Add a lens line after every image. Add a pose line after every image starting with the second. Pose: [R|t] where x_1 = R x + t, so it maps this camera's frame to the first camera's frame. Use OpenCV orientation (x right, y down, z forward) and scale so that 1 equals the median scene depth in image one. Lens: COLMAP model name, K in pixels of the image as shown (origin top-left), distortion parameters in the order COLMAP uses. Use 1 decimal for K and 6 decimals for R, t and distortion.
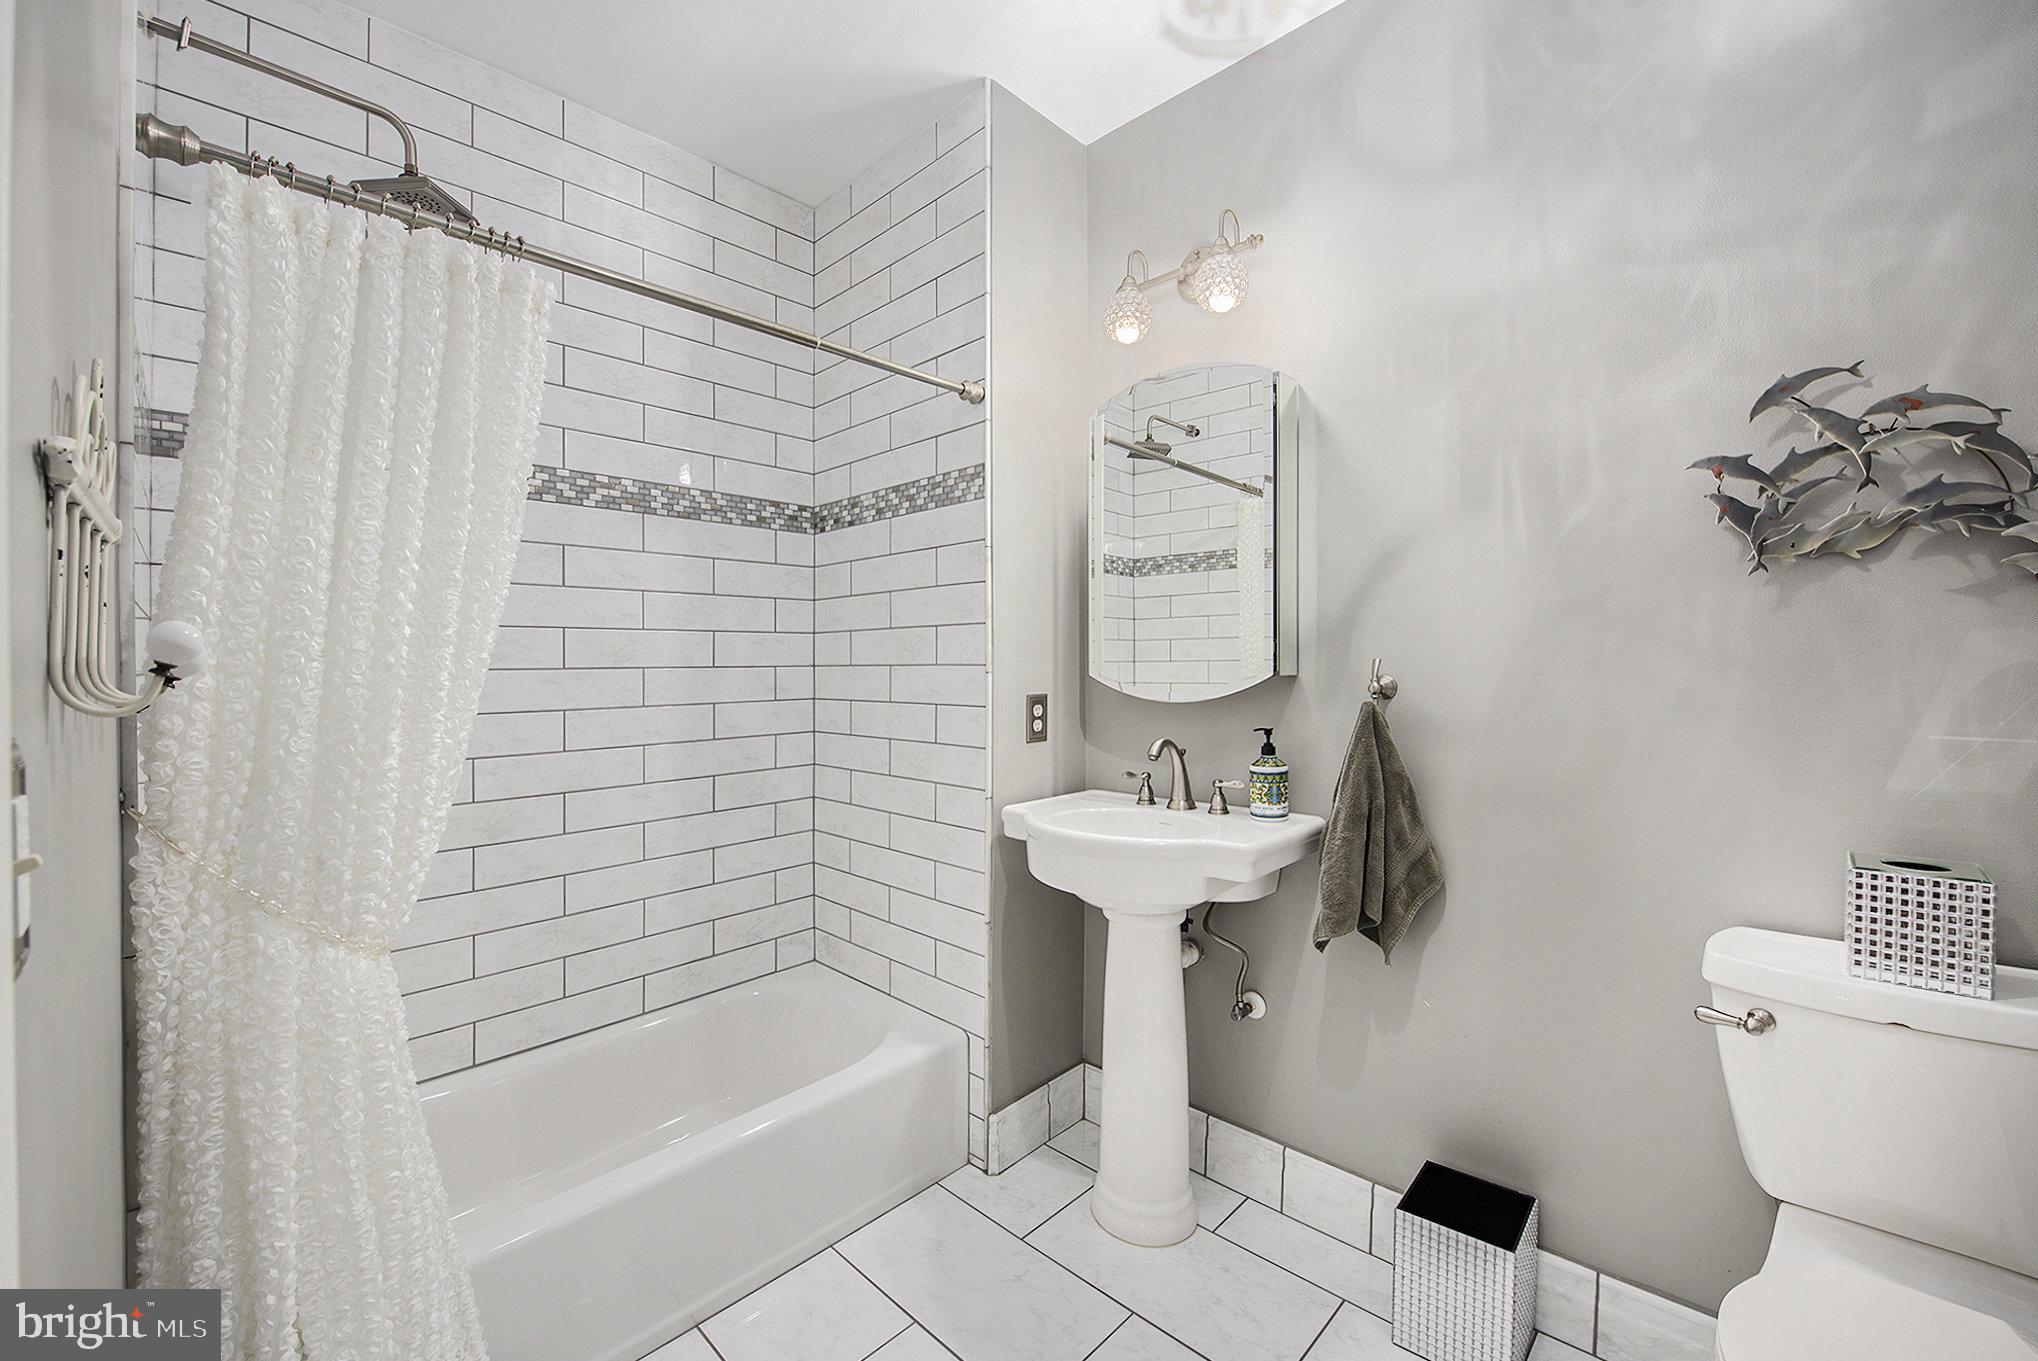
lens RADIAL K [[821.9, 0, 1017.6], [0, 821.9, 674.3], [0, 0, 1]] dist [-0.004374, -0.000326]
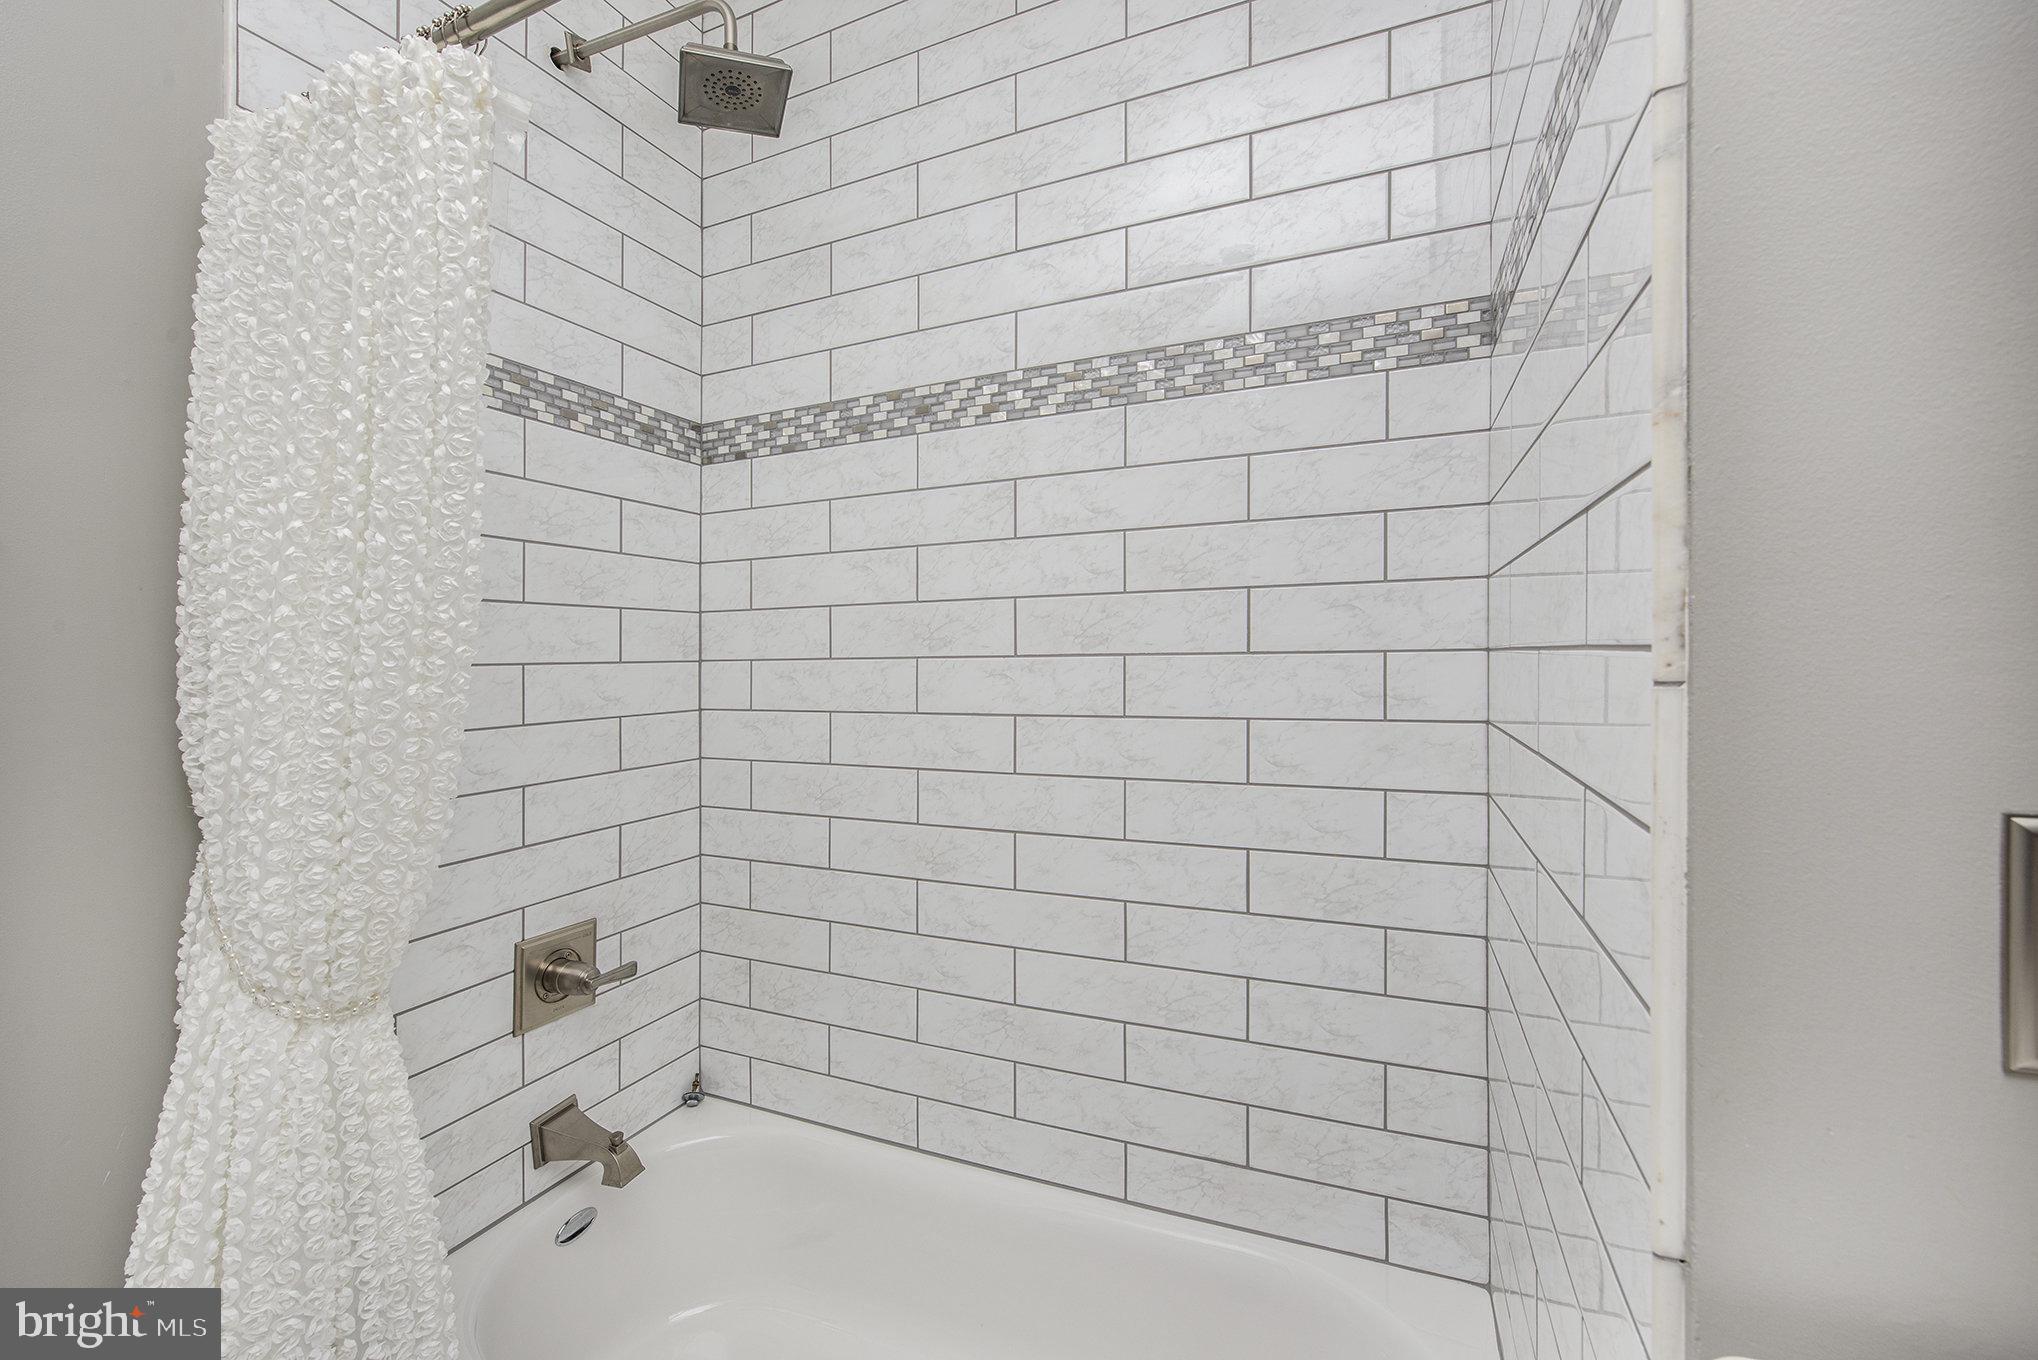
lens RADIAL K [[821.9, 0, 1020.1], [0, 821.9, 667.6], [0, 0, 1]] dist [-0.004374, -0.000326]
pose [[0.344839, 0.018440, -0.938481, 0.102304], [-0.002652, 0.999822, 0.018671, -0.009268], [0.938658, -0.003949, 0.344826, 0.709023]]
